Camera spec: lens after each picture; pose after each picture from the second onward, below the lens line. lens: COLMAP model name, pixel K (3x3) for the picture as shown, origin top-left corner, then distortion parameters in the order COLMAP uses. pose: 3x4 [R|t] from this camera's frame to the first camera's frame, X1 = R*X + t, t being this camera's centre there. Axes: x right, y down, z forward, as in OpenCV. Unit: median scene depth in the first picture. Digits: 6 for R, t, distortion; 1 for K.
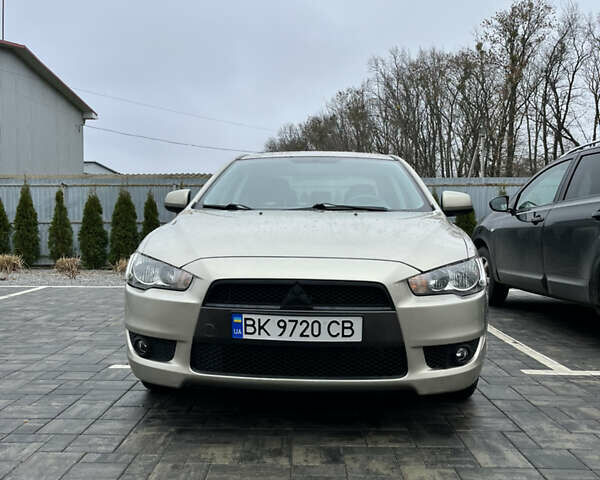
lens RADIAL K [[605.5, 0, 295.6], [0, 605.5, 243.0], [0, 0, 1]] dist [0.017719, 0.004683]
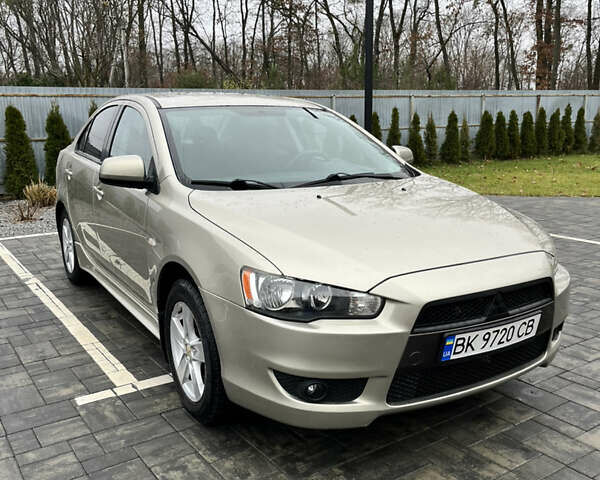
lens RADIAL K [[605.6, 0, 300.0], [0, 605.6, 240.0], [0, 0, 1]] dist [0.033320, -0.018080]
pose [[0.818671, -0.129663, 0.559433, -0.699499], [0.034022, 0.983416, 0.178144, -0.175141], [-0.573254, -0.126809, 0.809506, 0.377882]]
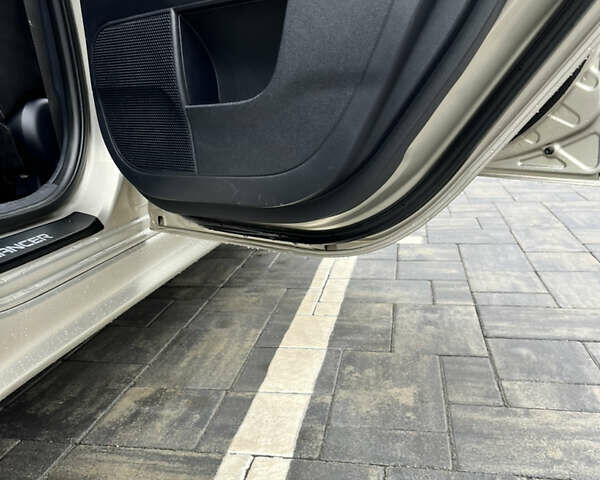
lens RADIAL K [[605.6, 0, 300.0], [0, 605.6, 240.0], [0, 0, 1]] dist [0.033320, -0.018080]
pose [[-0.987124, -0.001976, 0.159943, -0.417445], [0.041767, 0.962049, 0.269661, 0.068147], [-0.154406, 0.272869, -0.949579, 2.294792]]
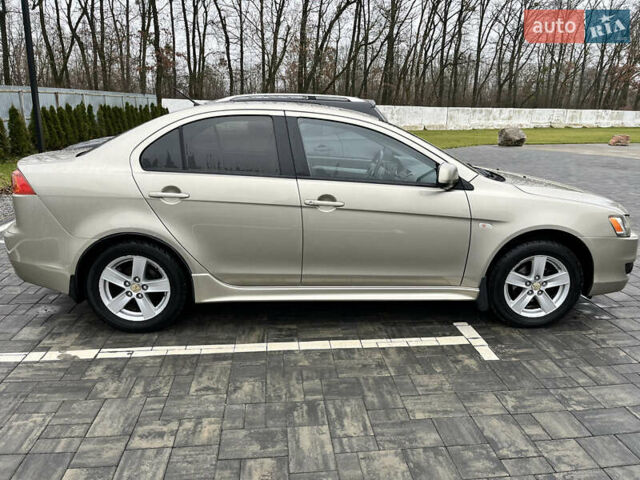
lens RADIAL K [[485.0, 0, 320.0], [0, 485.0, 240.0], [0, 0, 1]] dist [0.002406, 0.001136]
pose [[-0.116059, -0.268904, 0.956149, -1.407387], [0.017506, 0.961951, 0.272661, -0.283371], [-0.993088, 0.048383, -0.106935, 1.981484]]
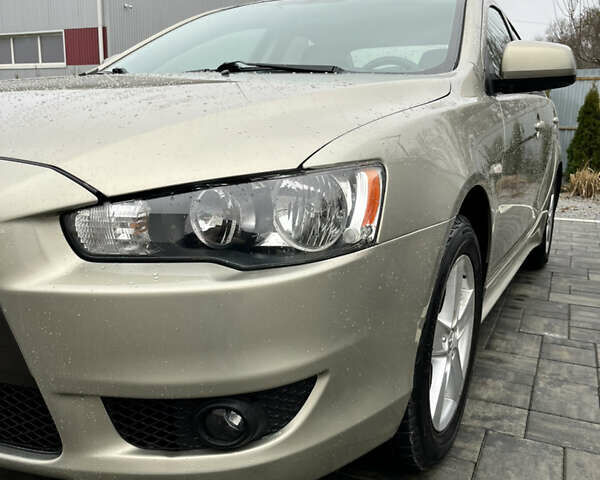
lens RADIAL K [[605.6, 0, 300.0], [0, 605.6, 240.0], [0, 0, 1]] dist [0.033320, -0.018080]
pose [[0.920184, 0.087587, -0.381561, 0.433792], [-0.032724, 0.988449, 0.147978, 0.014172], [0.390115, -0.123680, 0.912422, 0.670515]]
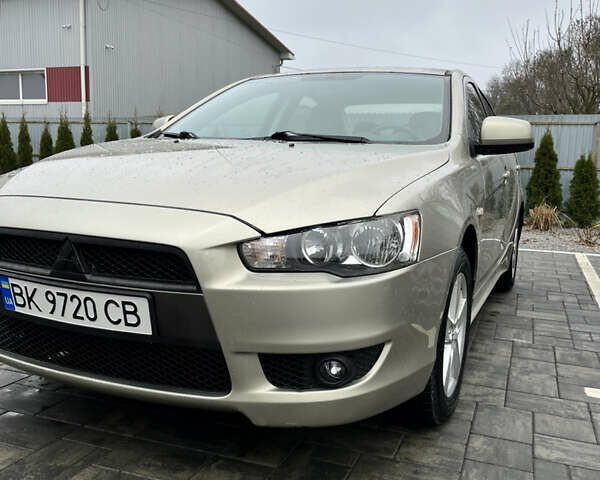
lens RADIAL K [[605.6, 0, 300.0], [0, 605.6, 240.0], [0, 0, 1]] dist [0.033320, -0.018080]
pose [[0.940601, 0.066113, -0.333014, 0.423554], [-0.036910, 0.994956, 0.093275, -0.004760], [0.337501, -0.075443, 0.938297, 0.410567]]
